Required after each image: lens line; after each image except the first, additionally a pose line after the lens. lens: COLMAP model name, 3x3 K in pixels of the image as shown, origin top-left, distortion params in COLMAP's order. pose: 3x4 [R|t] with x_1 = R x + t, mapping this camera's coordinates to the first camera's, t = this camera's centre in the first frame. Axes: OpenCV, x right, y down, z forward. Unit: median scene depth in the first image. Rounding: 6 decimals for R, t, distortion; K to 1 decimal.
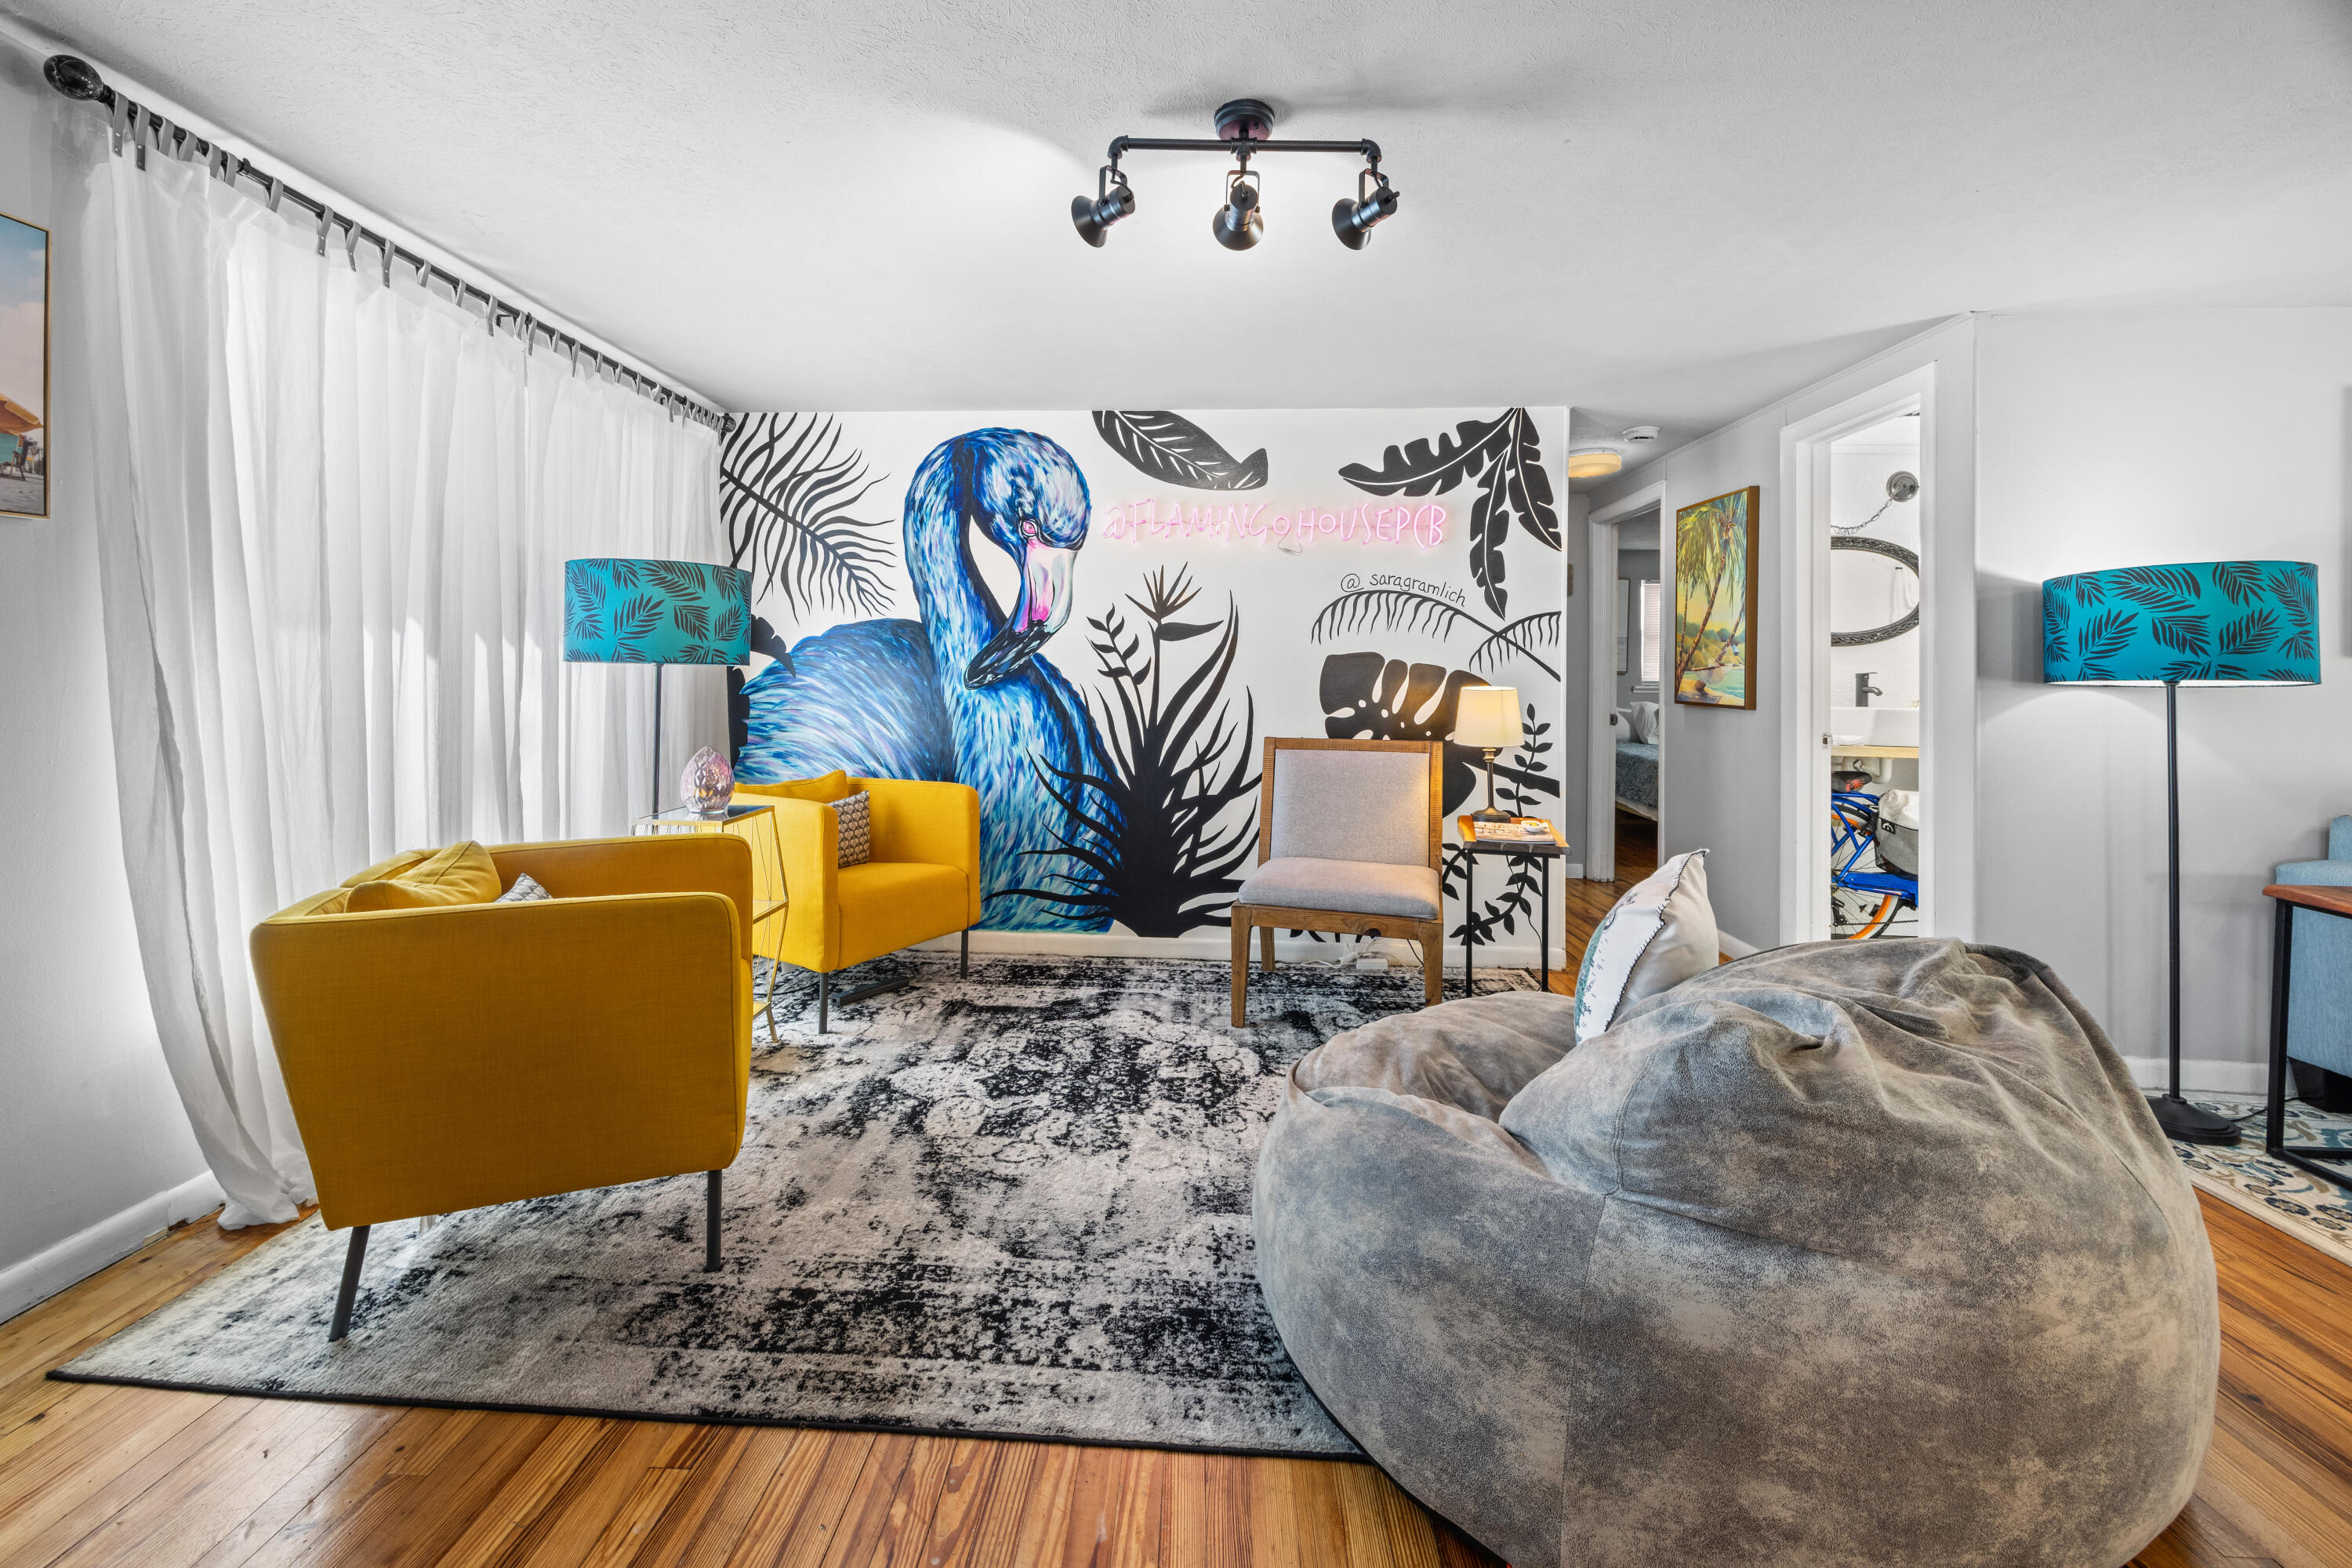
lens RADIAL K [[937.2, 0, 1173.3], [0, 937.2, 674.8], [0, 0, 1]] dist [-0.000421, 0.000070]
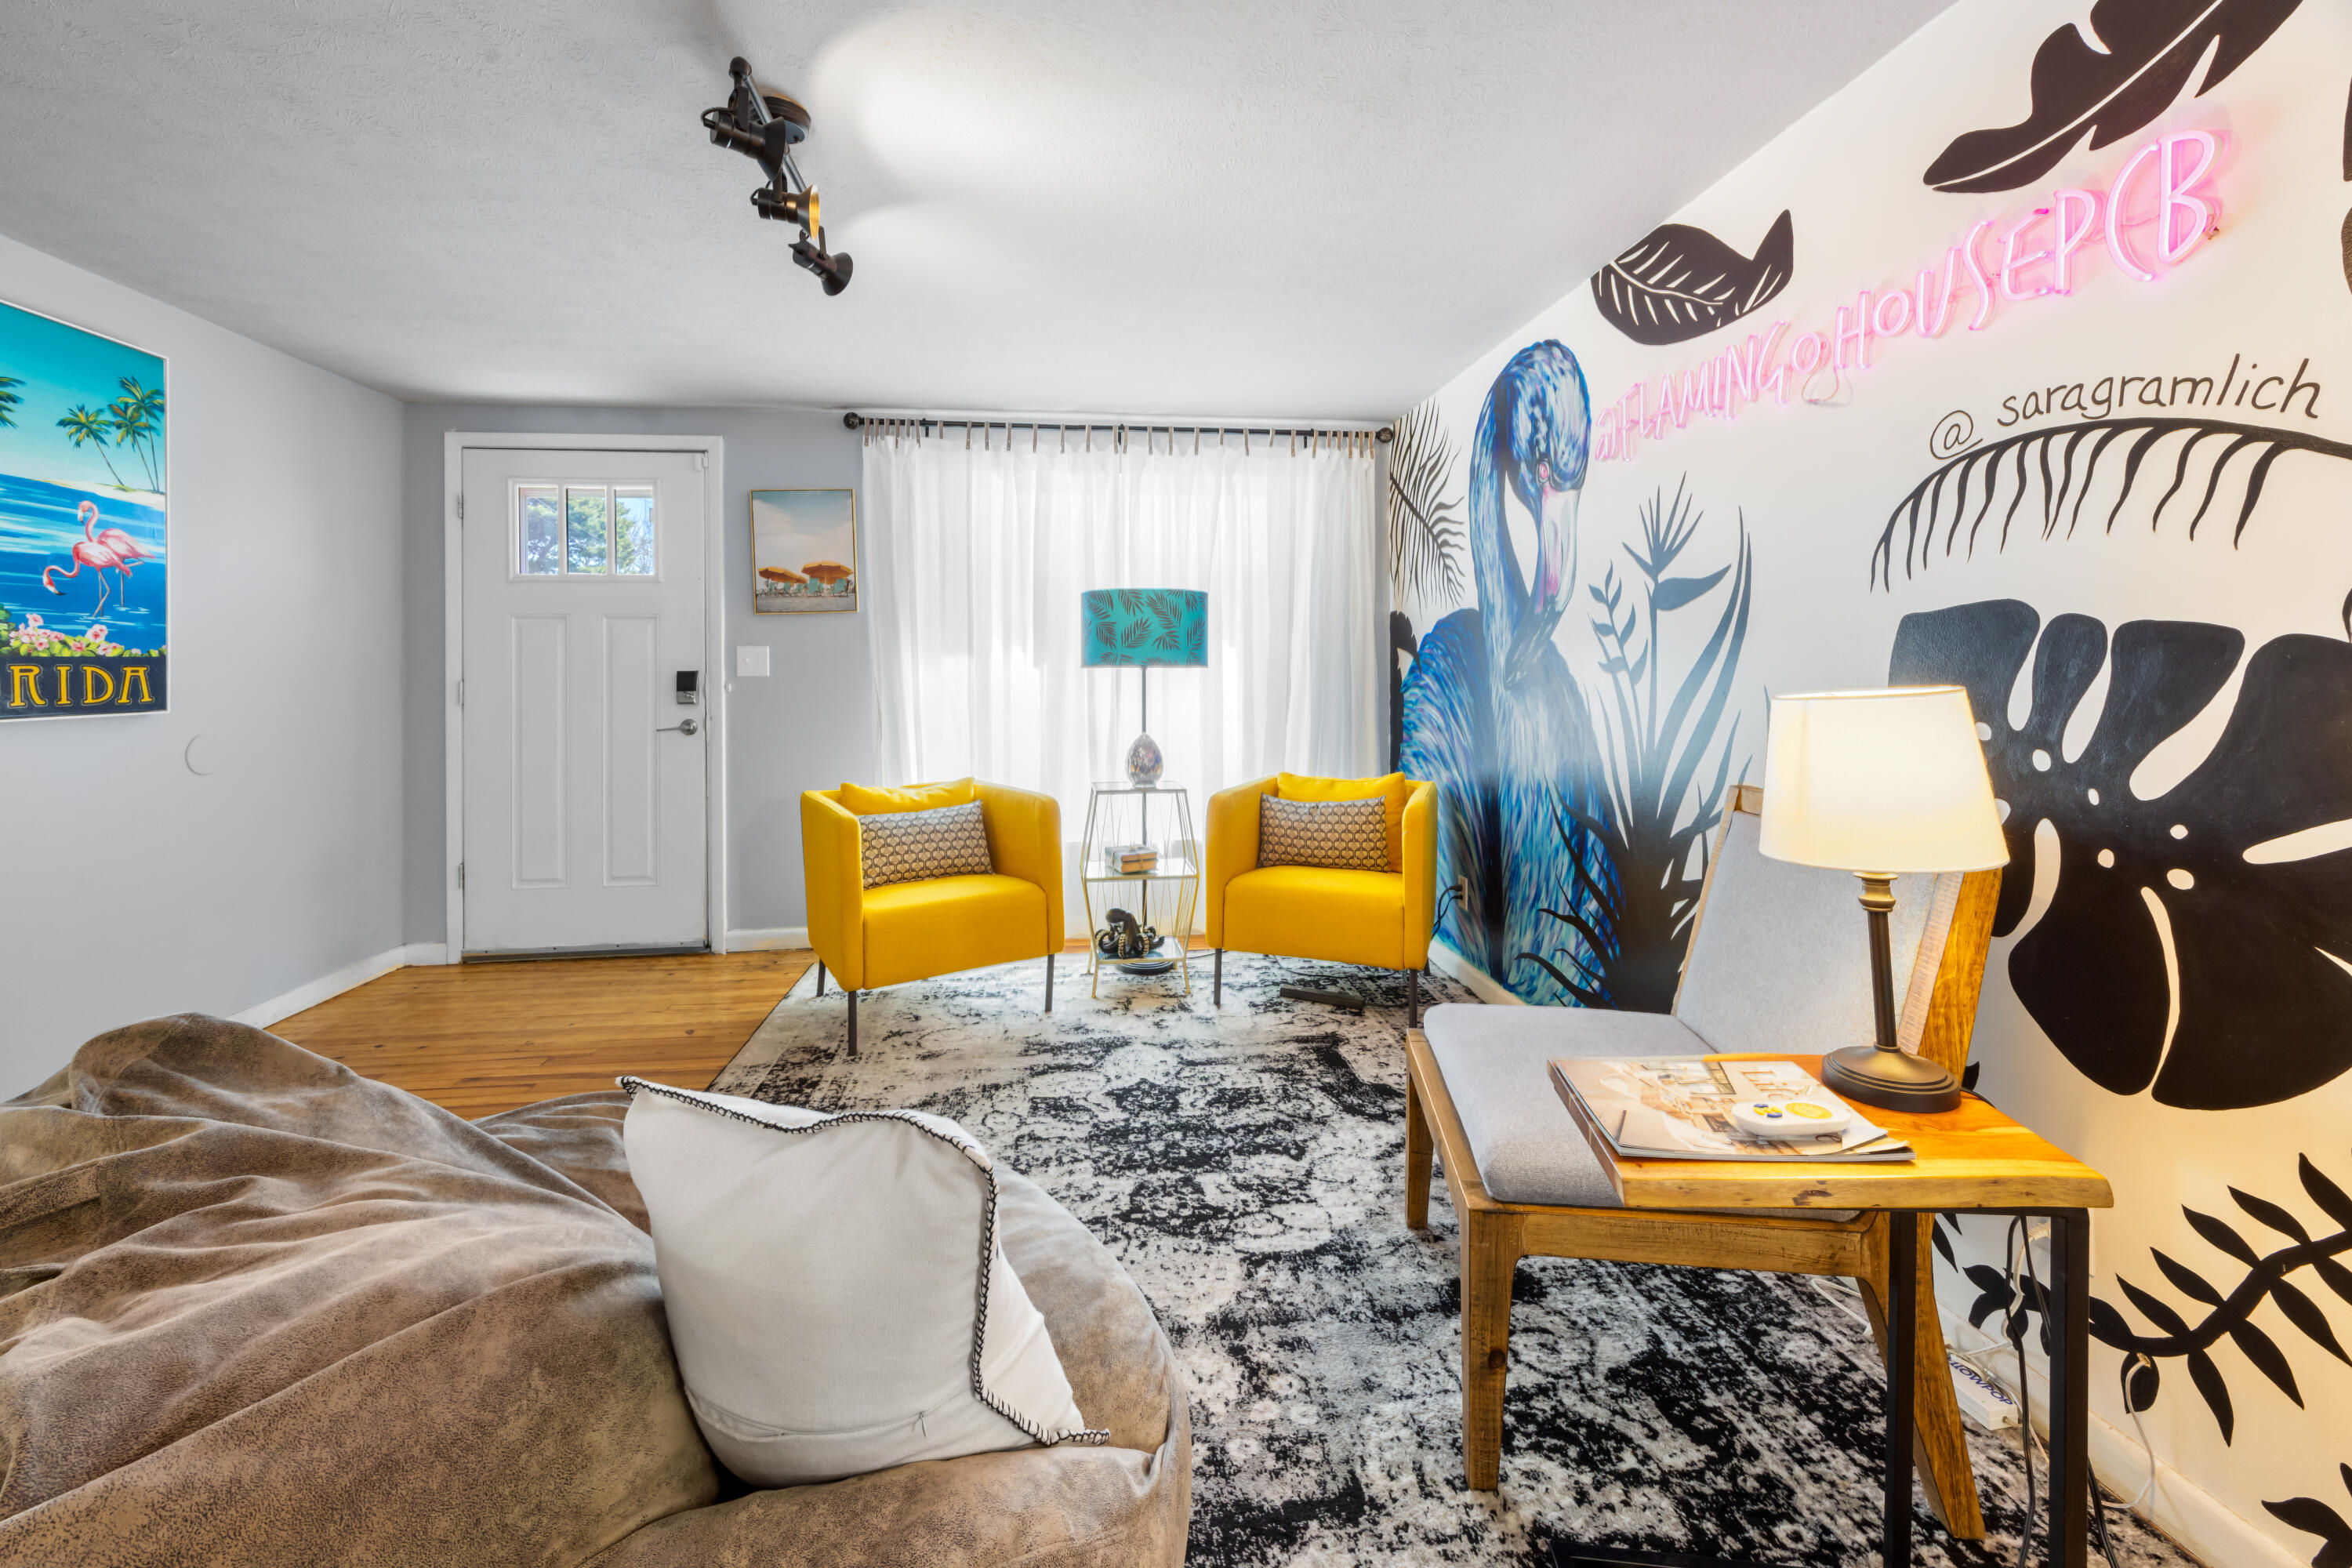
lens RADIAL K [[948.9, 0, 1170.2], [0, 948.9, 681.9], [0, 0, 1]] dist [0.000747, 0.000247]
pose [[0.161493, -0.001915, -0.986872, 0.545564], [0.008147, 0.999967, -0.000607, 0.007285], [0.986840, -0.007942, 0.161503, 0.597385]]
